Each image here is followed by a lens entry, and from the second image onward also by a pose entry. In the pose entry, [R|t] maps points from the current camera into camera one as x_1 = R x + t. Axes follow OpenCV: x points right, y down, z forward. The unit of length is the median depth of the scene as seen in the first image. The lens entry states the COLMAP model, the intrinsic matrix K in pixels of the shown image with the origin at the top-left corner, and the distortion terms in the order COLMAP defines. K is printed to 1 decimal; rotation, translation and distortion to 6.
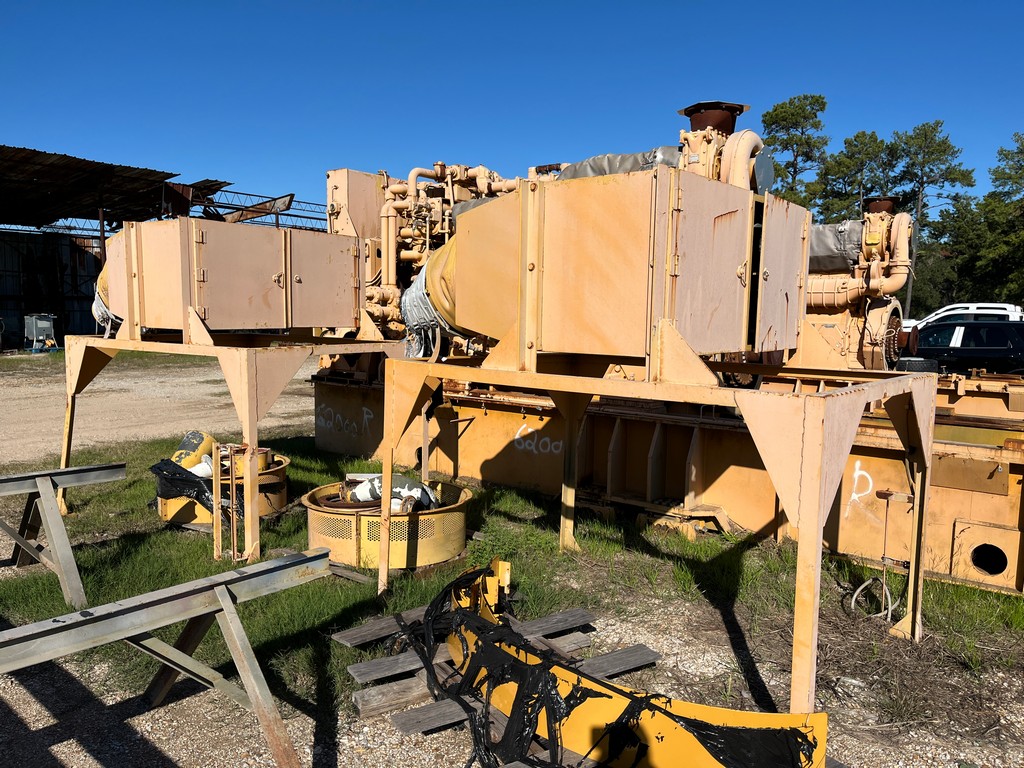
lens RADIAL K [[778.8, 0, 514.7], [0, 778.8, 394.9], [0, 0, 1]] dist [0.043409, -0.057797]
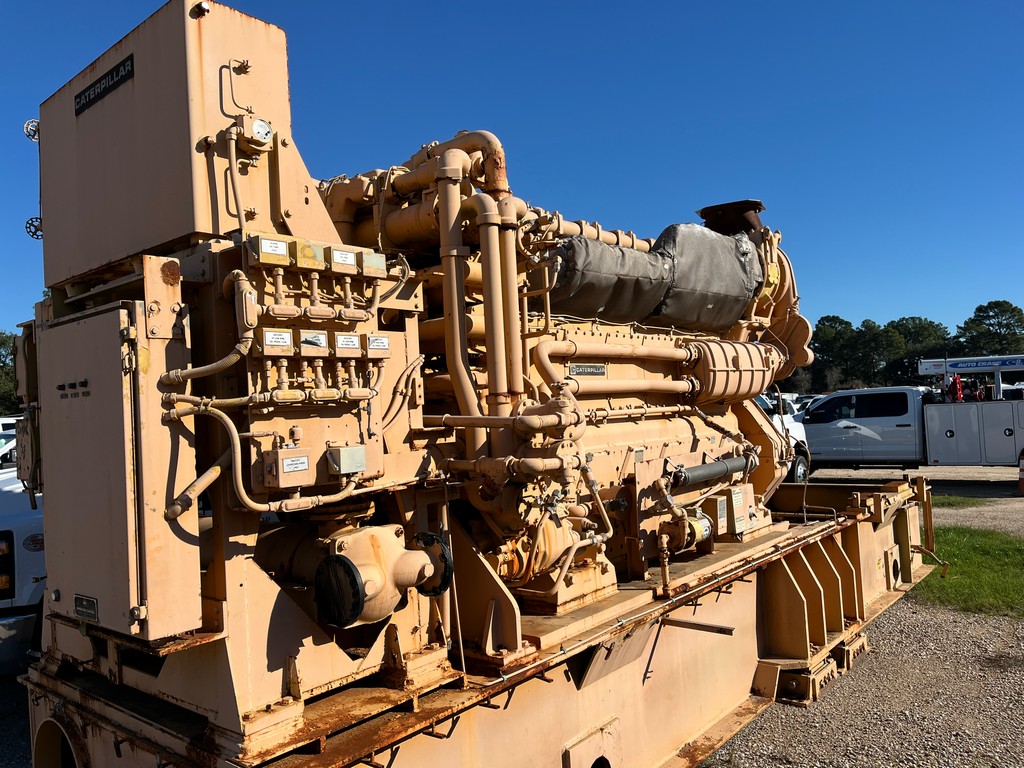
lens RADIAL K [[778.8, 0, 506.6], [0, 778.8, 382.1], [0, 0, 1]] dist [0.043409, -0.057797]
pose [[0.043791, 0.011310, 0.998977, -0.015581], [0.154847, 0.987775, -0.017971, -0.021542], [-0.986967, 0.155475, 0.041504, 0.176285]]
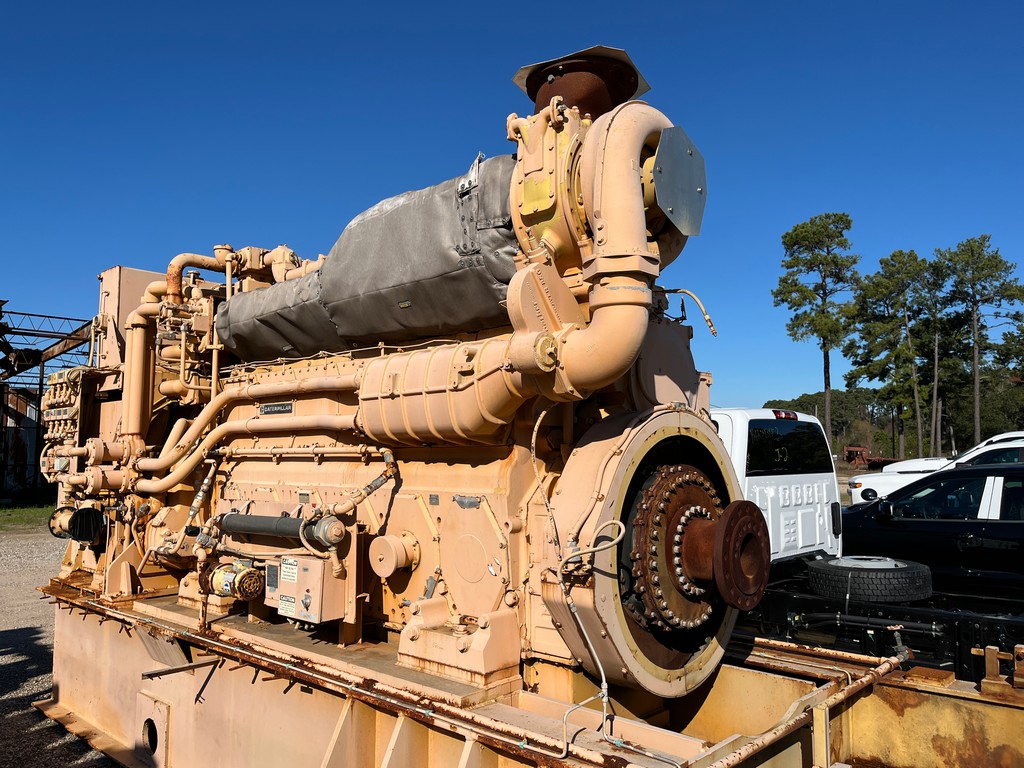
lens RADIAL K [[778.8, 0, 512.5], [0, 778.8, 376.7], [0, 0, 1]] dist [0.043409, -0.057797]
pose [[0.996230, -0.032214, -0.080551, 0.070316], [0.015063, 0.978631, -0.205073, -0.011670], [0.085435, 0.203087, 0.975426, 0.110662]]
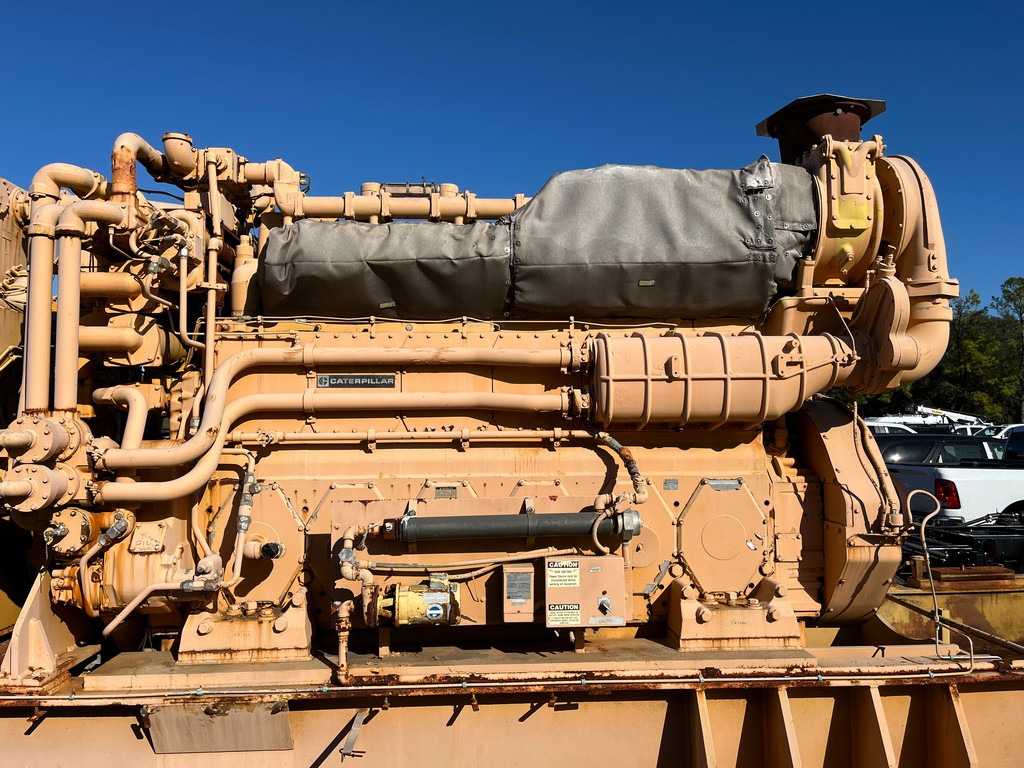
lens RADIAL K [[778.8, 0, 514.0], [0, 778.8, 379.3], [0, 0, 1]] dist [0.043409, -0.057797]
pose [[0.755996, 0.013895, 0.654429, 0.020713], [0.091953, 0.987607, -0.127193, -0.015473], [-0.648086, 0.156334, 0.745349, 0.128860]]
